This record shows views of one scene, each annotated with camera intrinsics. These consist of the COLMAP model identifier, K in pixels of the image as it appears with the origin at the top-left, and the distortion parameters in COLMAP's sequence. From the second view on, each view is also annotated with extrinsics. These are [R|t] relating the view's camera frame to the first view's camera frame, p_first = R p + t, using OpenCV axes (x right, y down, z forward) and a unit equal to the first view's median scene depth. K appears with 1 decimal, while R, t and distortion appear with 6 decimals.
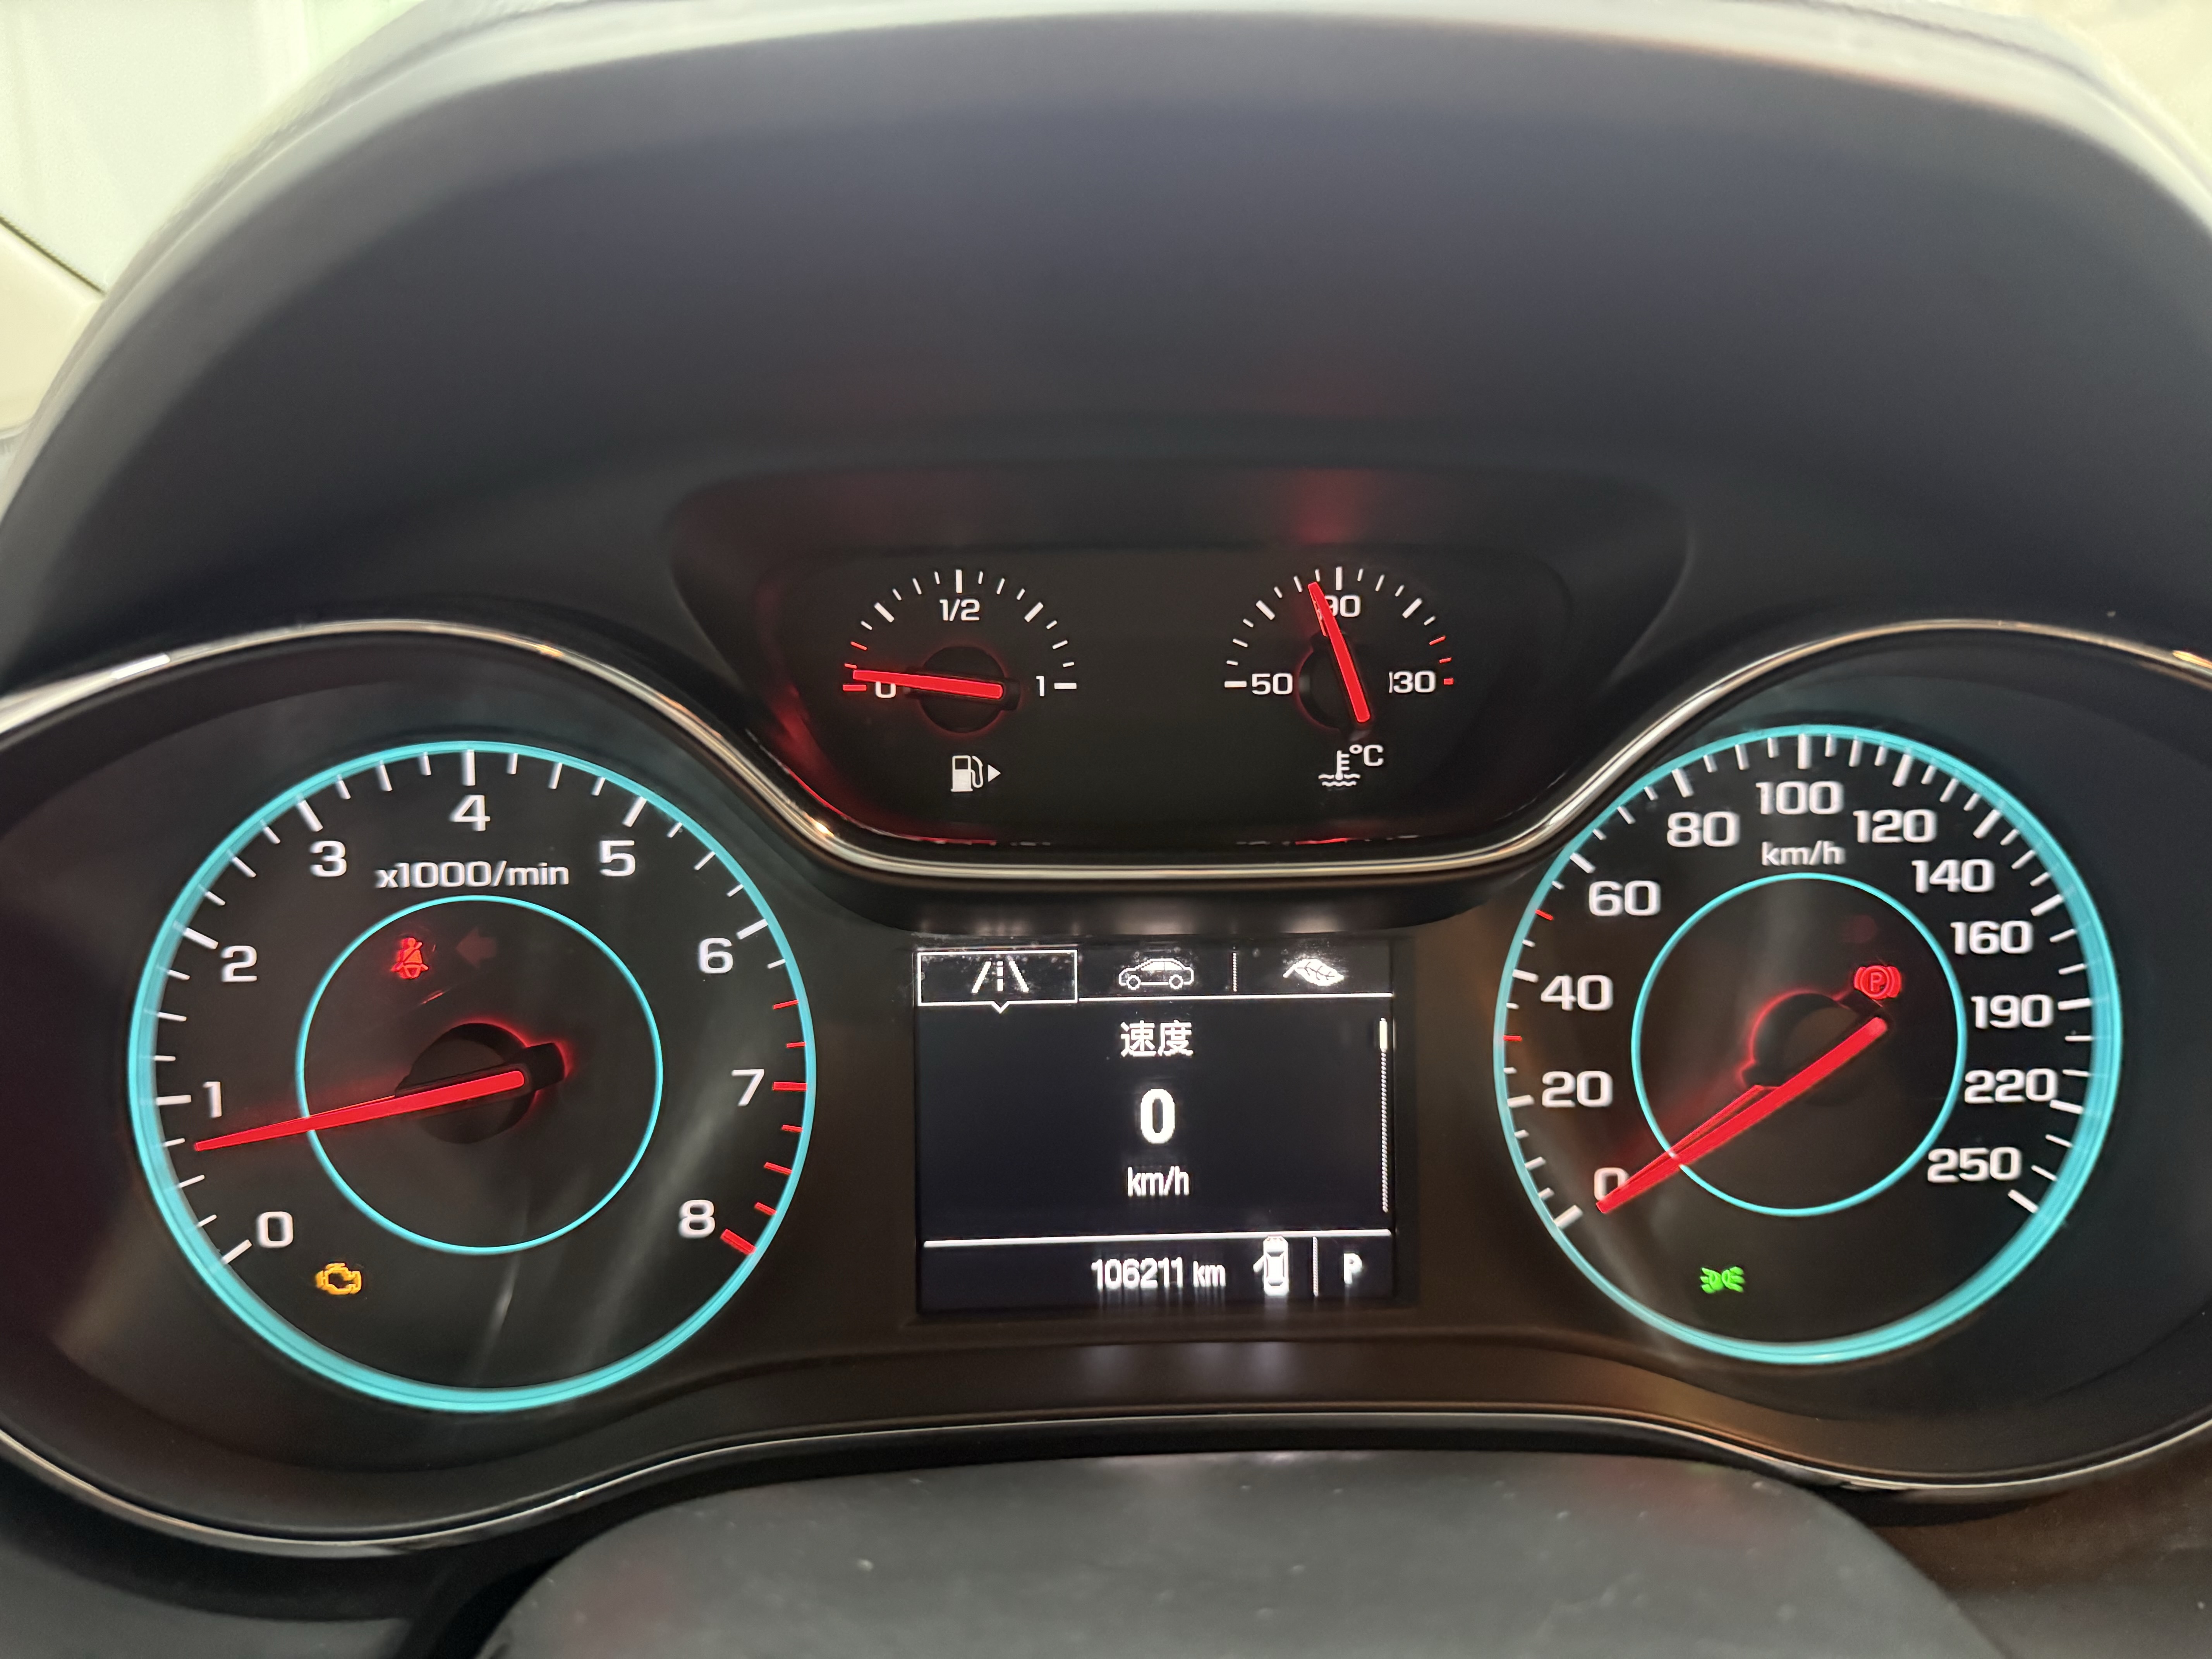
lens RADIAL K [[1559.9, 0, 1077.3], [0, 1559.9, 892.2], [0, 0, 1]] dist [0.062045, -0.078911]
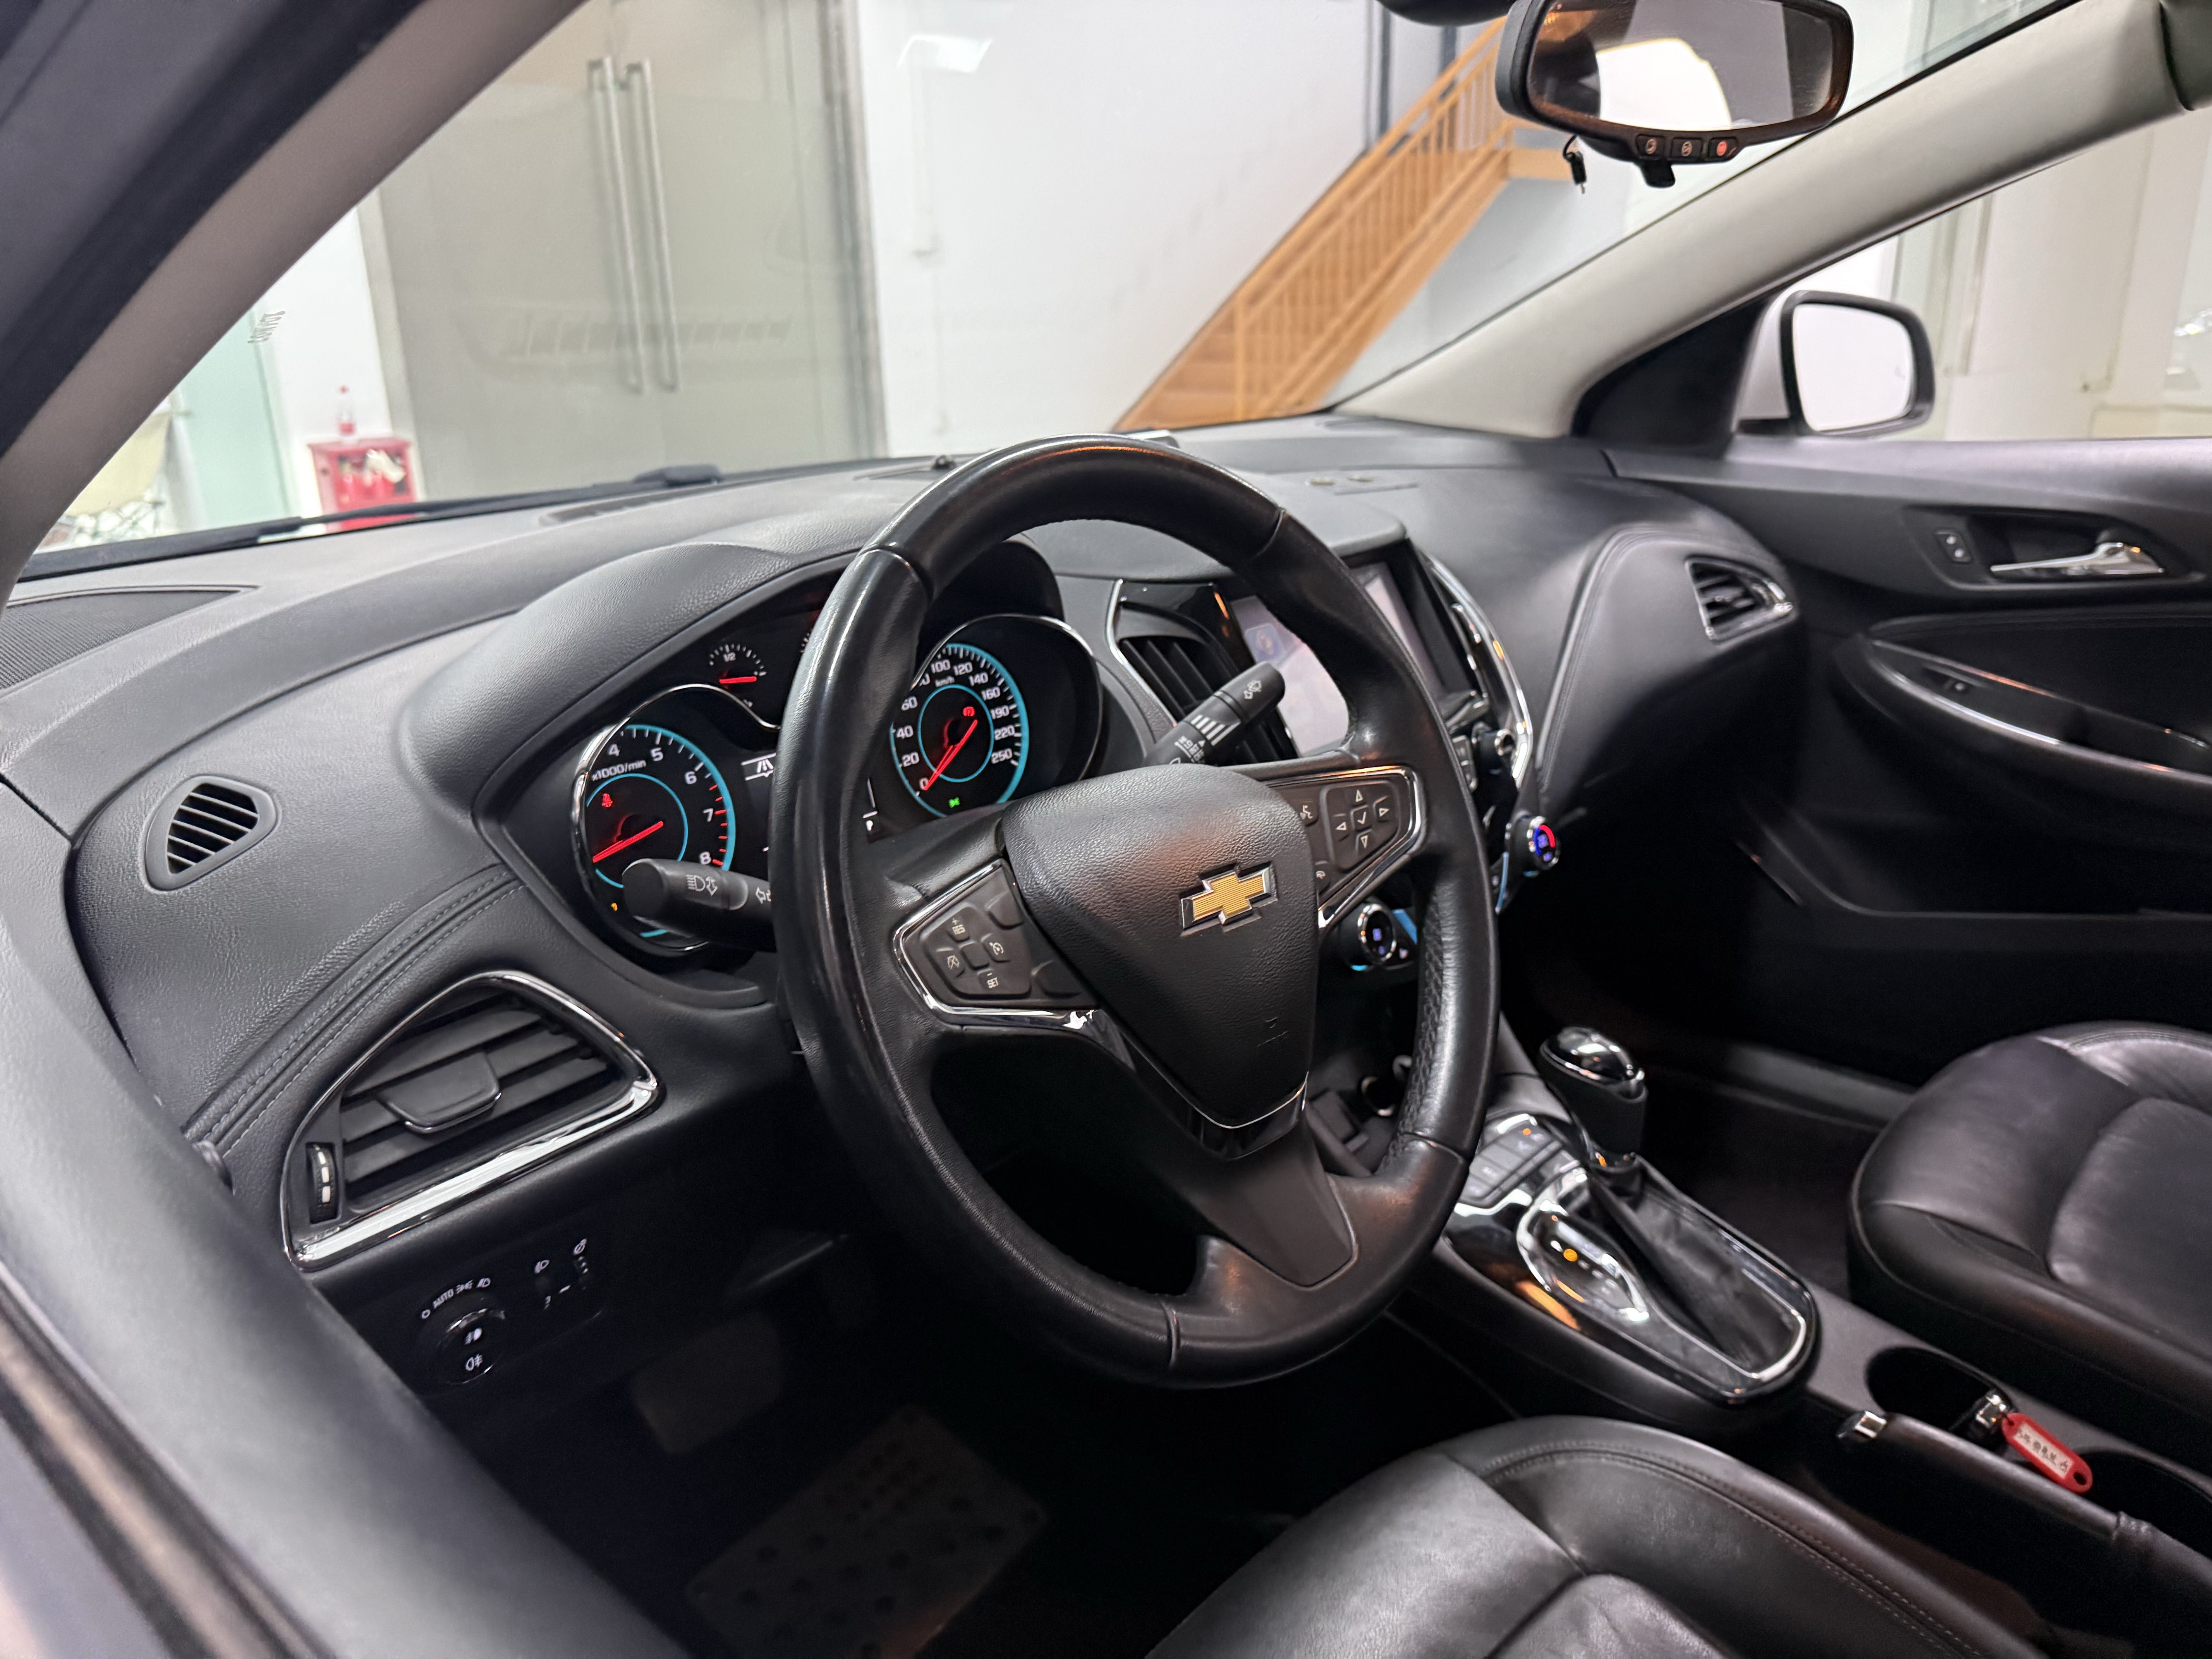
lens RADIAL K [[1559.9, 0, 1105.2], [0, 1559.9, 833.1], [0, 0, 1]] dist [0.062045, -0.078911]
pose [[0.712047, -0.257679, 0.653139, -1.704327], [0.241219, 0.963380, 0.117102, -0.020077], [-0.659396, 0.074167, 0.748129, -1.886759]]
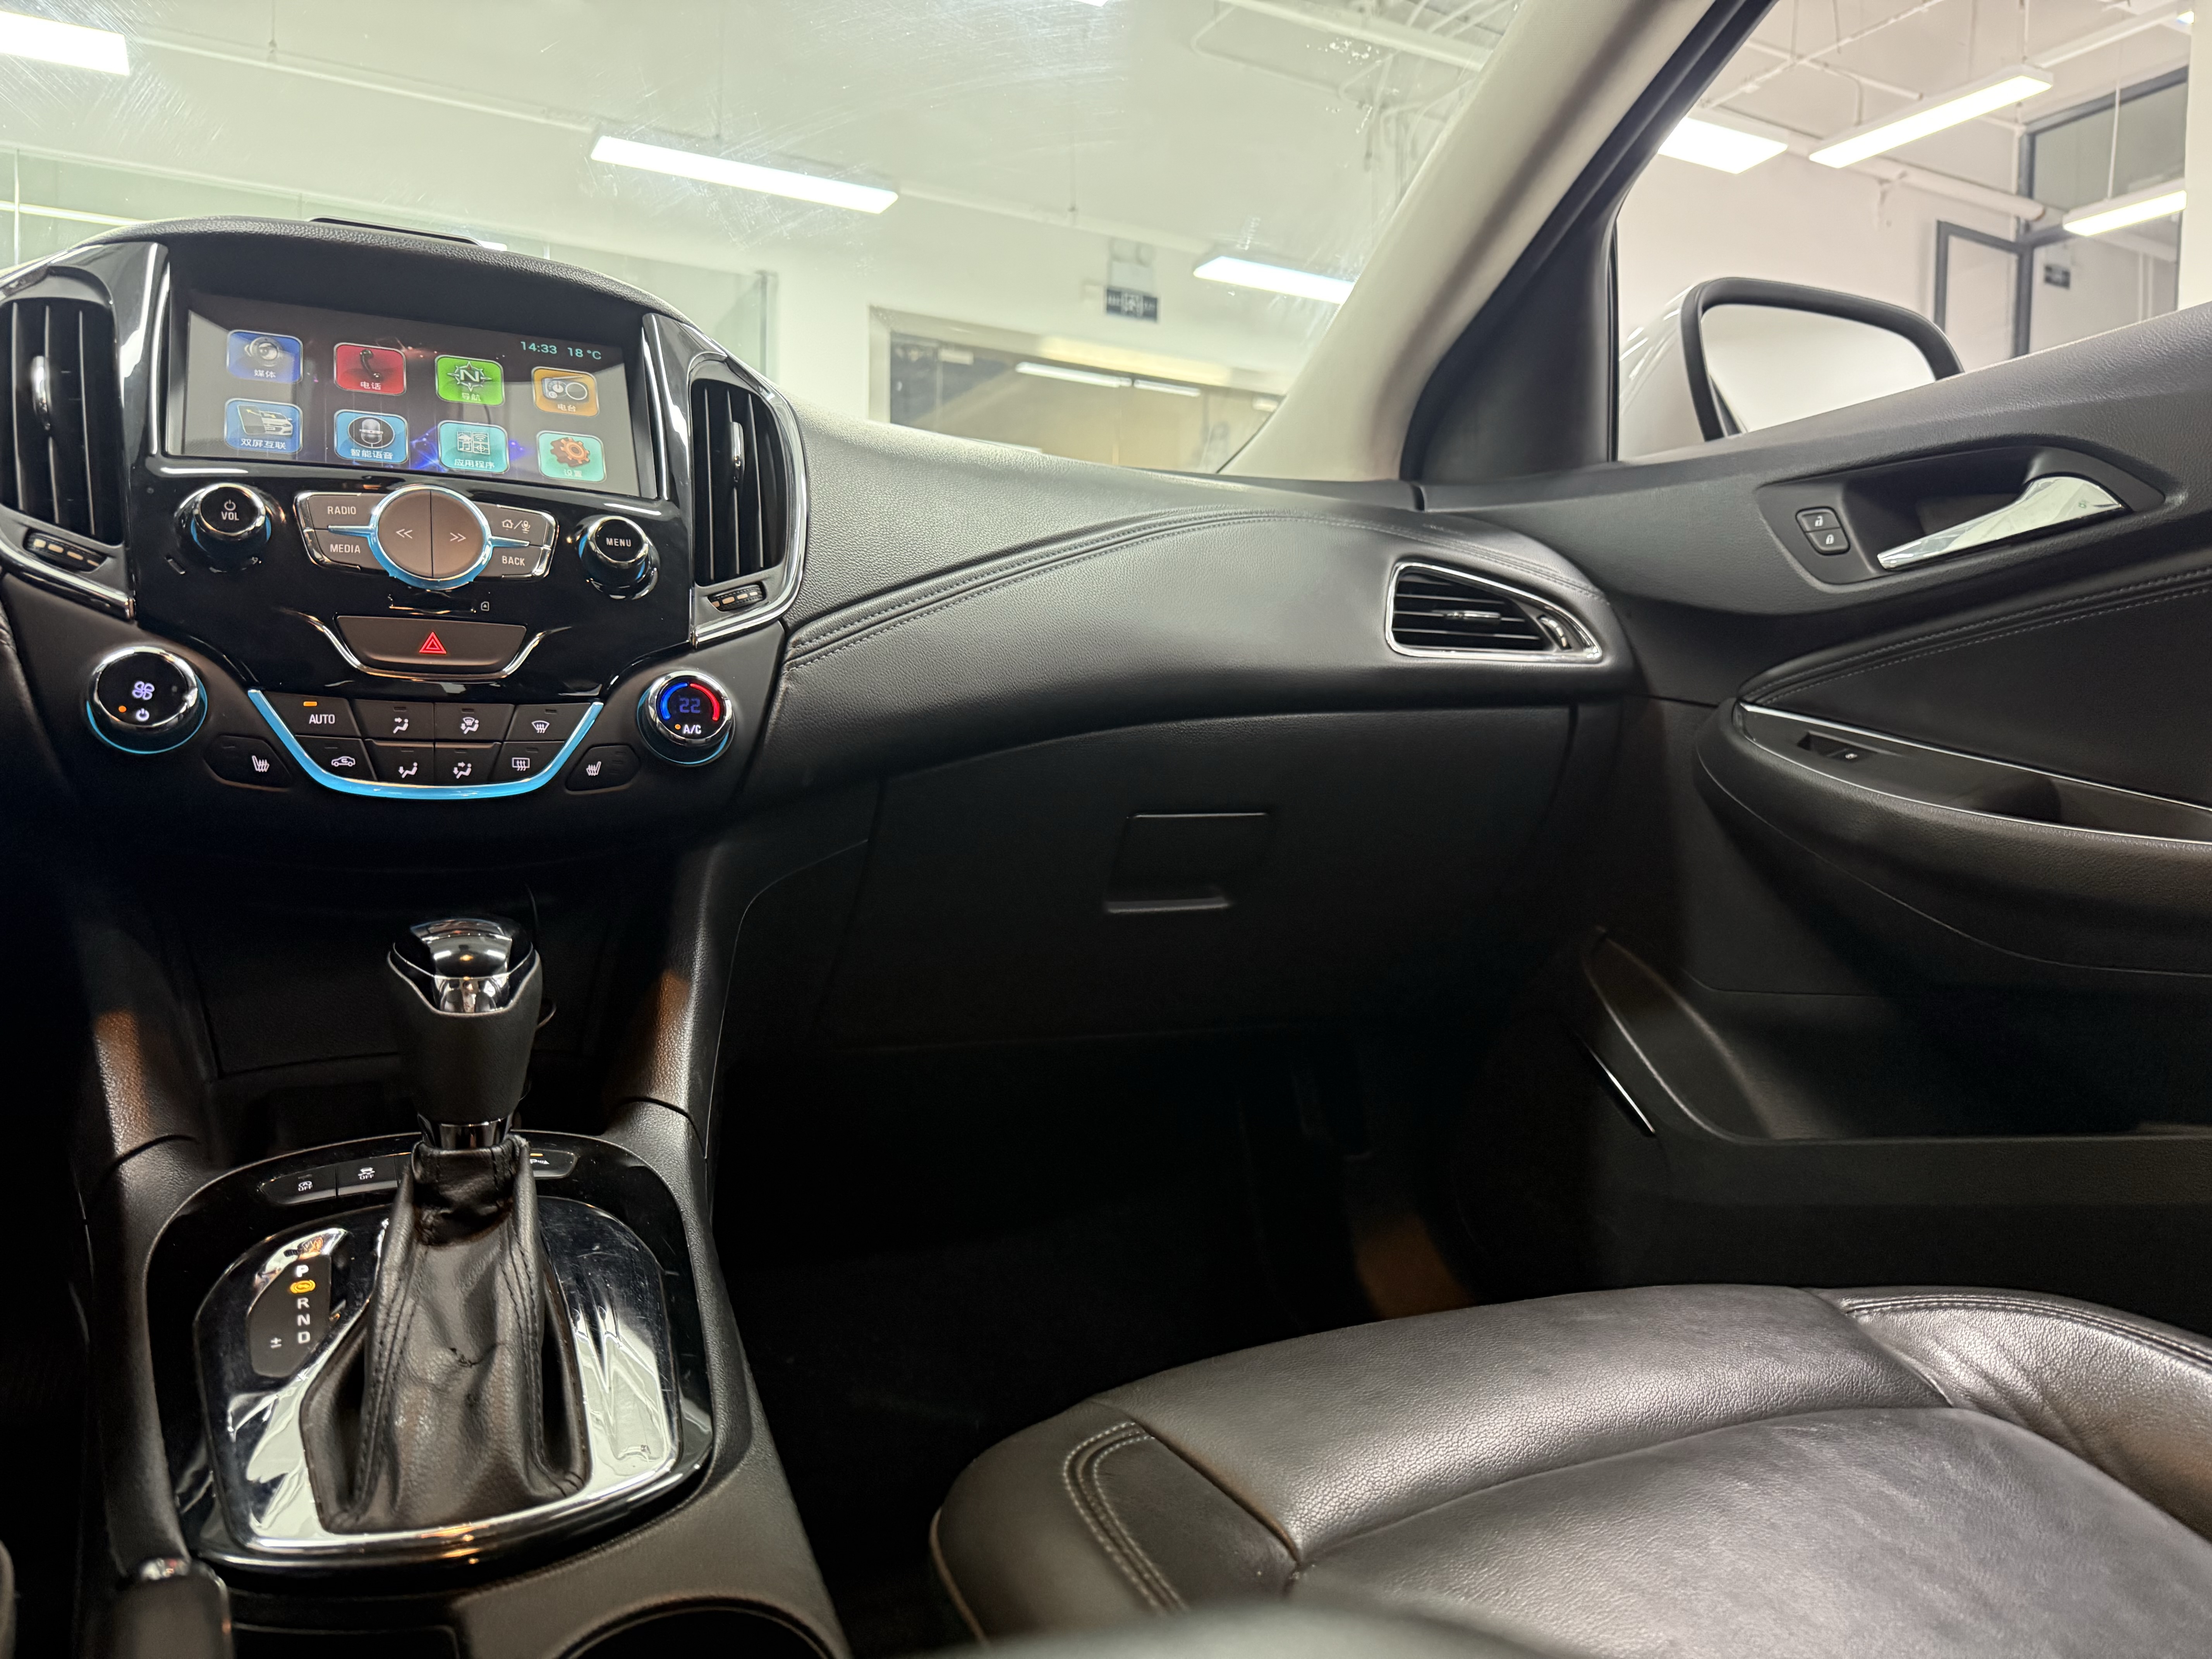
lens RADIAL K [[1559.9, 0, 1100.0], [0, 1559.9, 846.5], [0, 0, 1]] dist [0.062045, -0.078911]
pose [[0.917840, -0.004892, 0.396921, 1.552044], [0.104531, 0.967610, -0.229793, 1.758215], [-0.382941, 0.252404, 0.888622, -2.108066]]
